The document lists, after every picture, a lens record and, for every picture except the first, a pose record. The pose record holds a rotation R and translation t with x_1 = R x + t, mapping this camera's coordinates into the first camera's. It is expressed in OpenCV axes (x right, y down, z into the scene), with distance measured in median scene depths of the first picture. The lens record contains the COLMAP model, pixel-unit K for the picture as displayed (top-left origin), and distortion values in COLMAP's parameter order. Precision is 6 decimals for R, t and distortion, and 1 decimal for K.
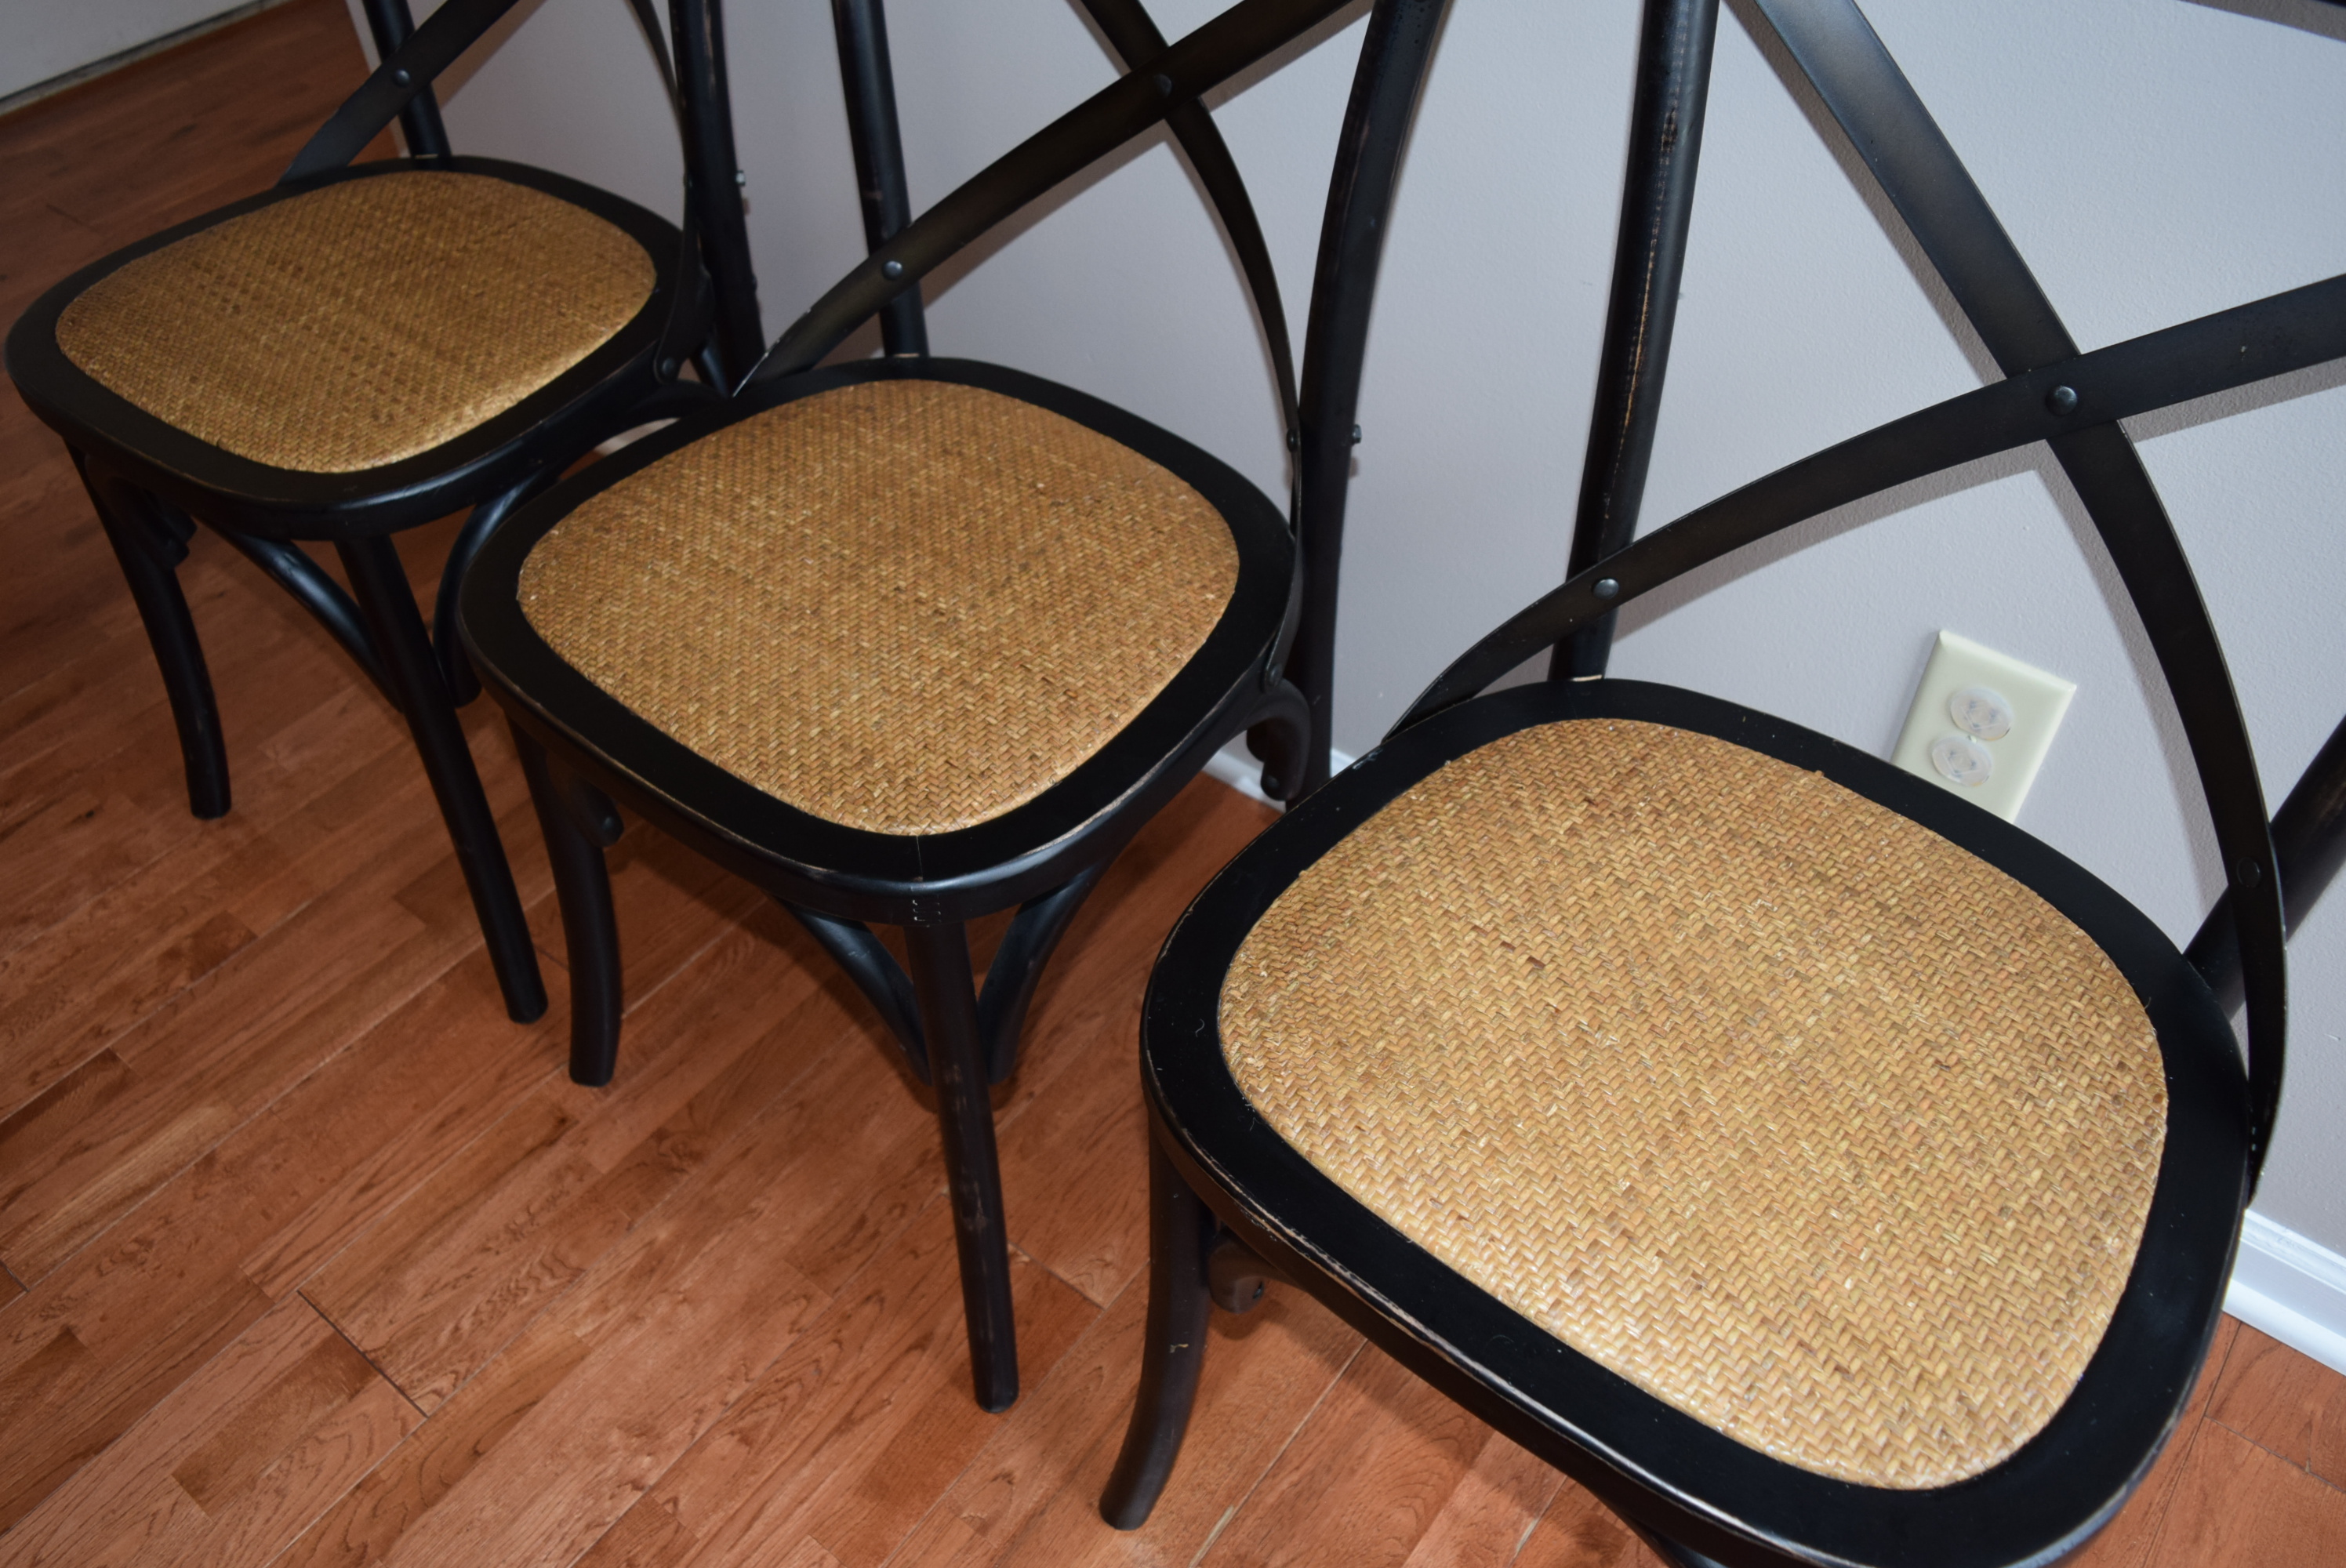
lens RADIAL K [[1809.1, 0, 1168.2], [0, 1809.1, 780.3], [0, 0, 1]] dist [-0.022194, 0.007994]
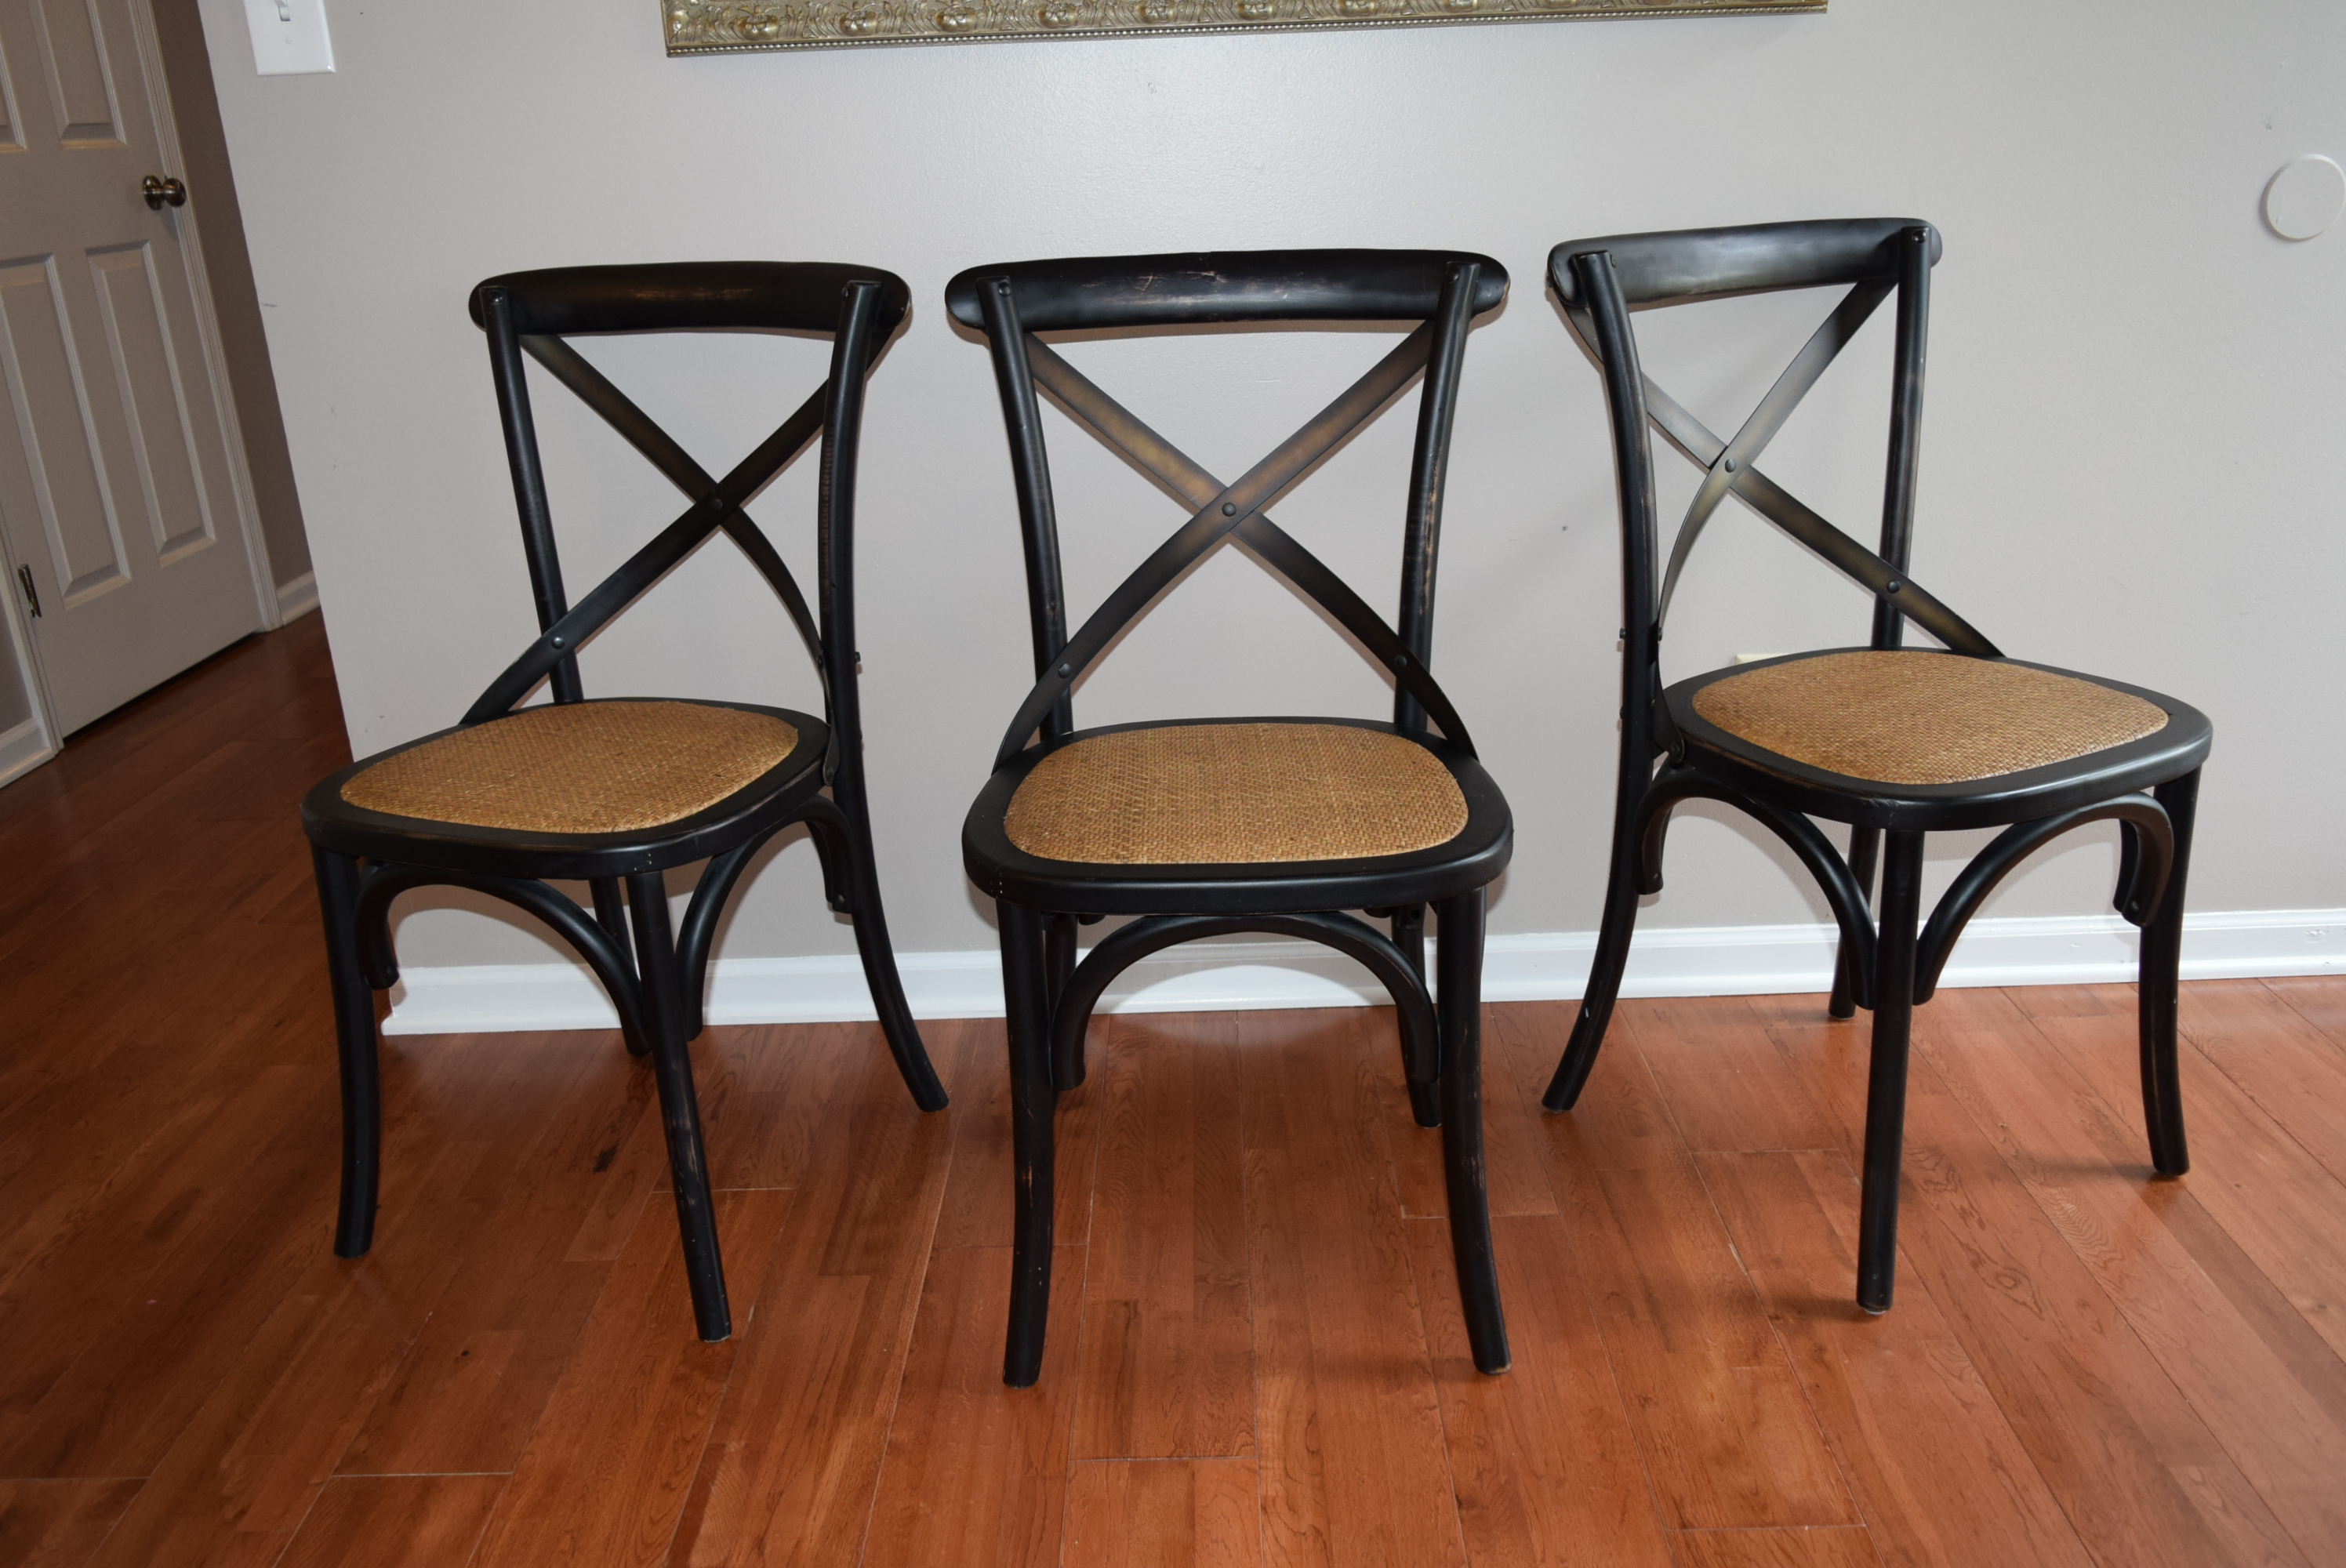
lens RADIAL K [[1809.1, 0, 1154.6], [0, 1809.1, 790.8], [0, 0, 1]] dist [-0.022194, 0.007994]
pose [[0.799387, -0.218876, 0.559530, -1.006780], [0.443802, 0.842863, -0.304339, 0.299583], [-0.404995, 0.491605, 0.770911, -0.137126]]
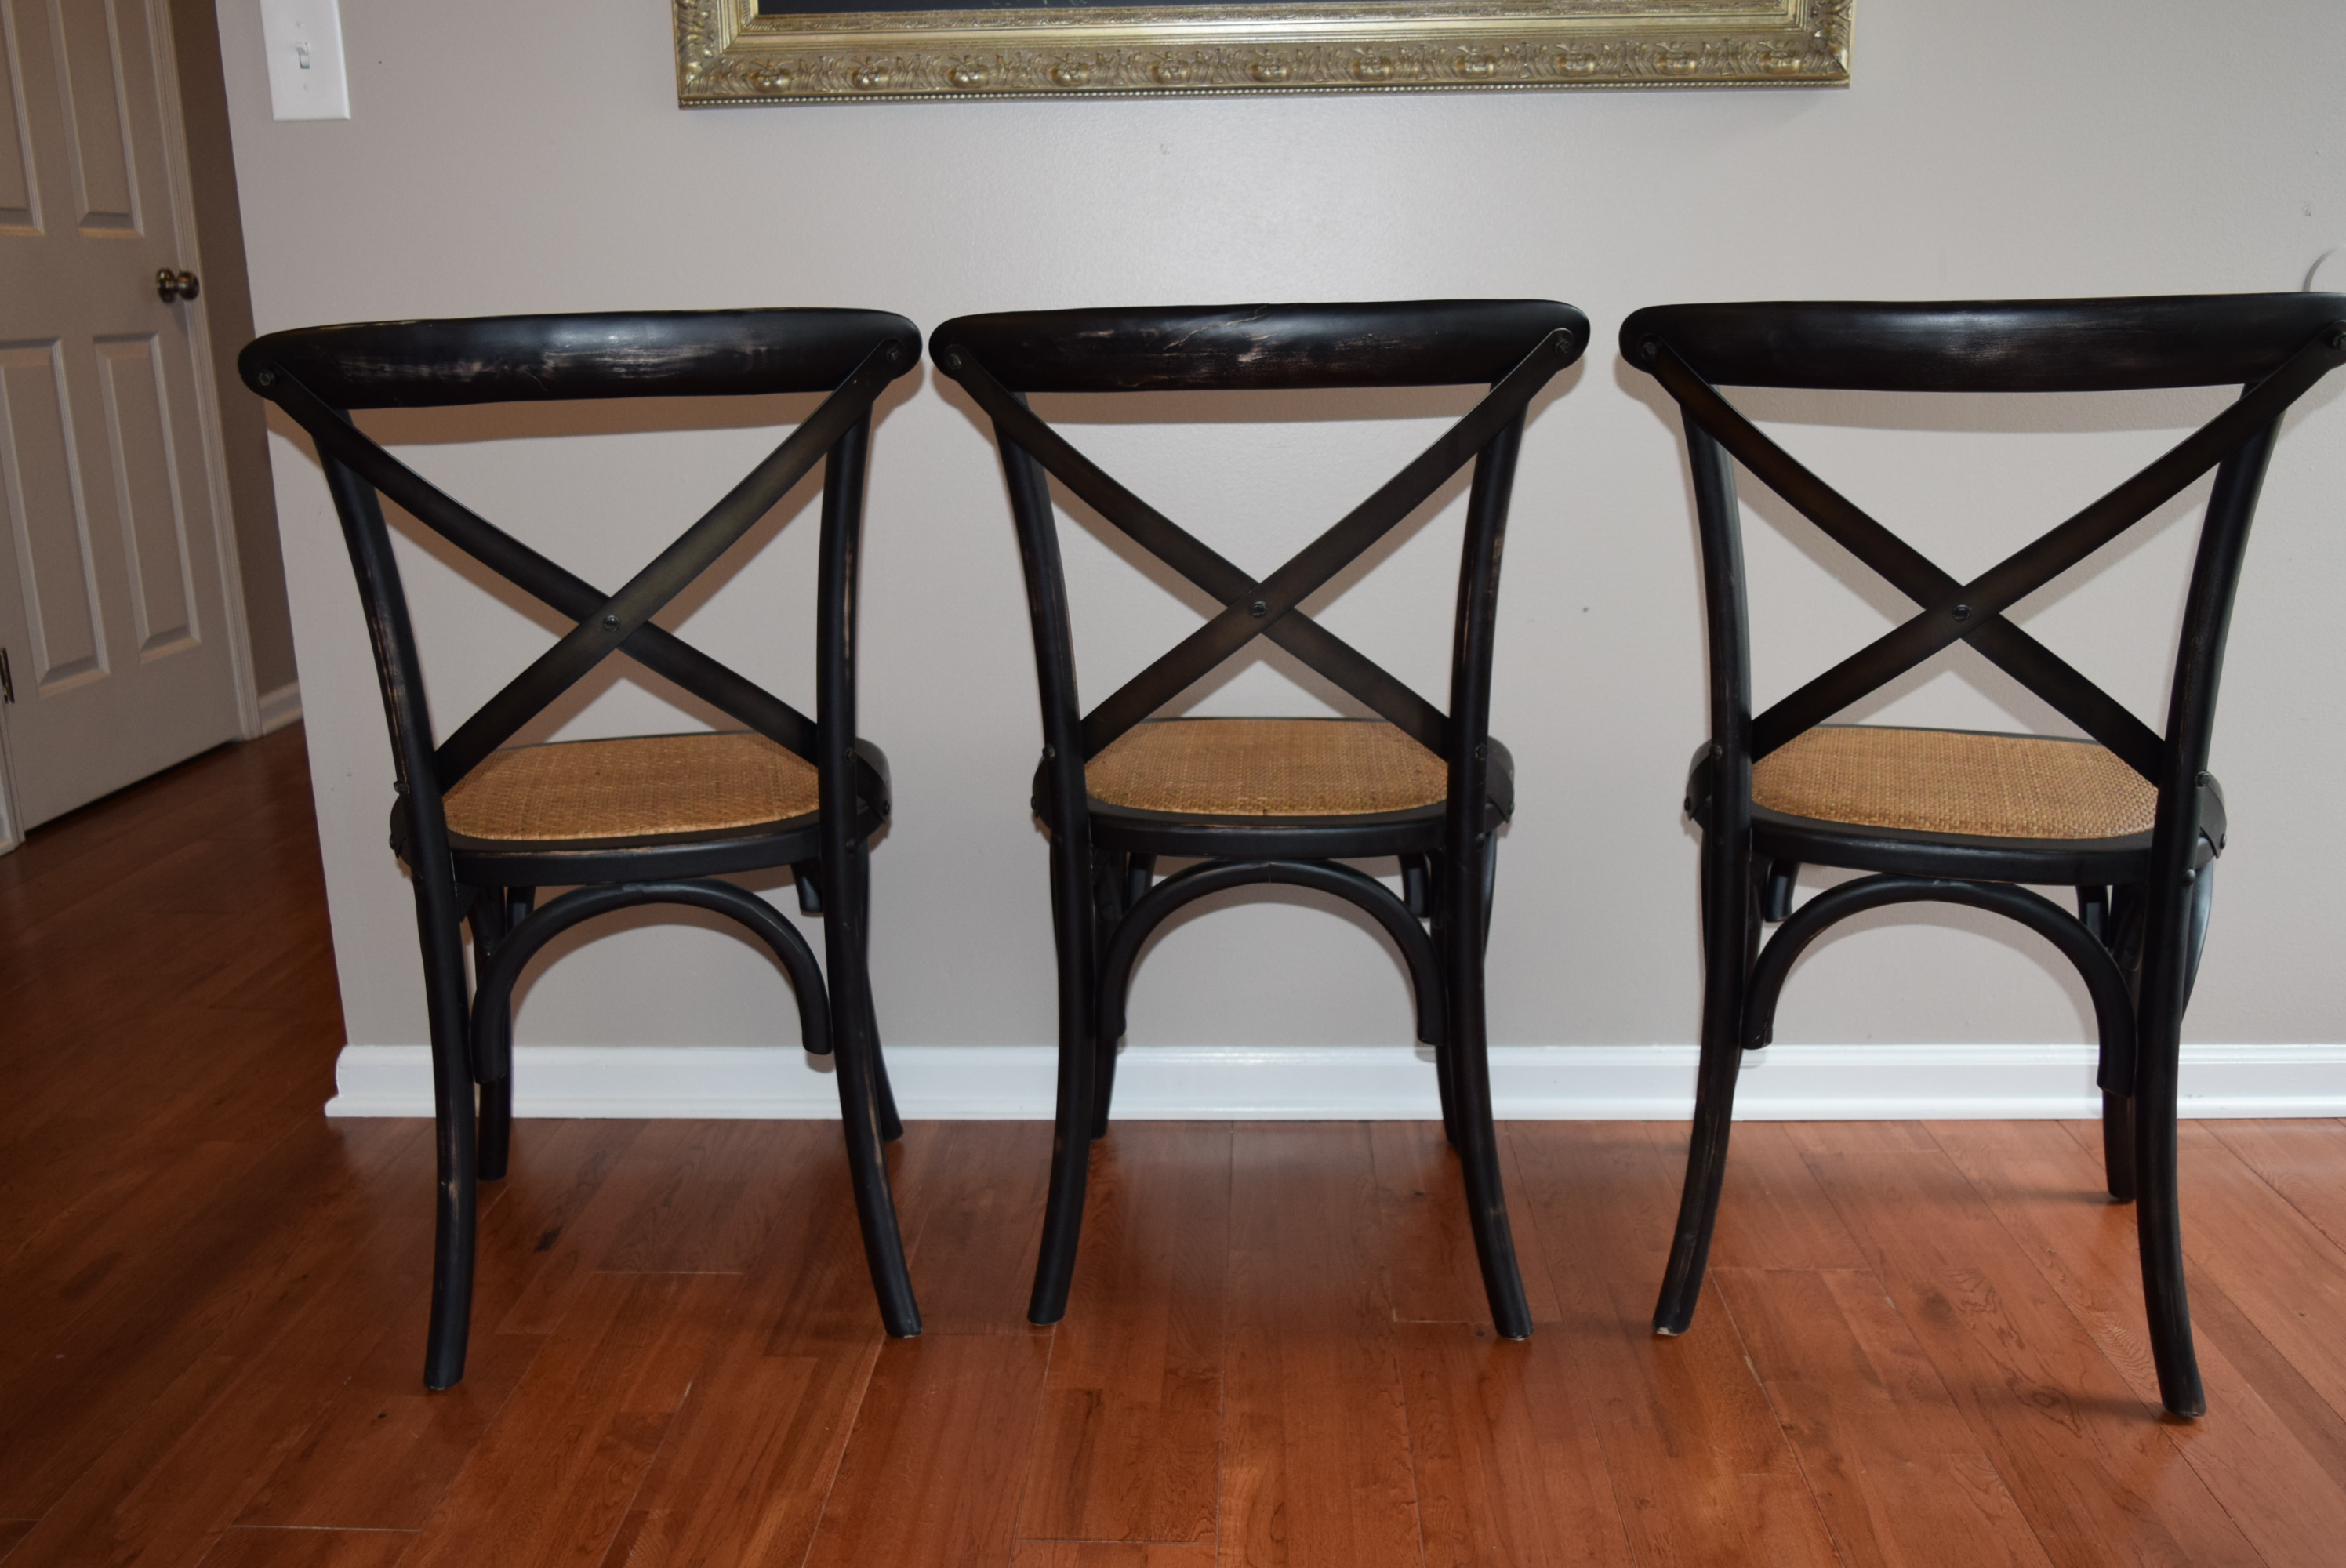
lens RADIAL K [[1972.0, 0, 1151.3], [0, 1972.0, 794.2], [0, 0, 1]] dist [-0.033956, 0.007683]
pose [[0.818779, -0.134381, 0.558161, -1.022614], [0.409053, 0.818730, -0.402935, 0.427703], [-0.402836, 0.558232, 0.725327, -0.138784]]
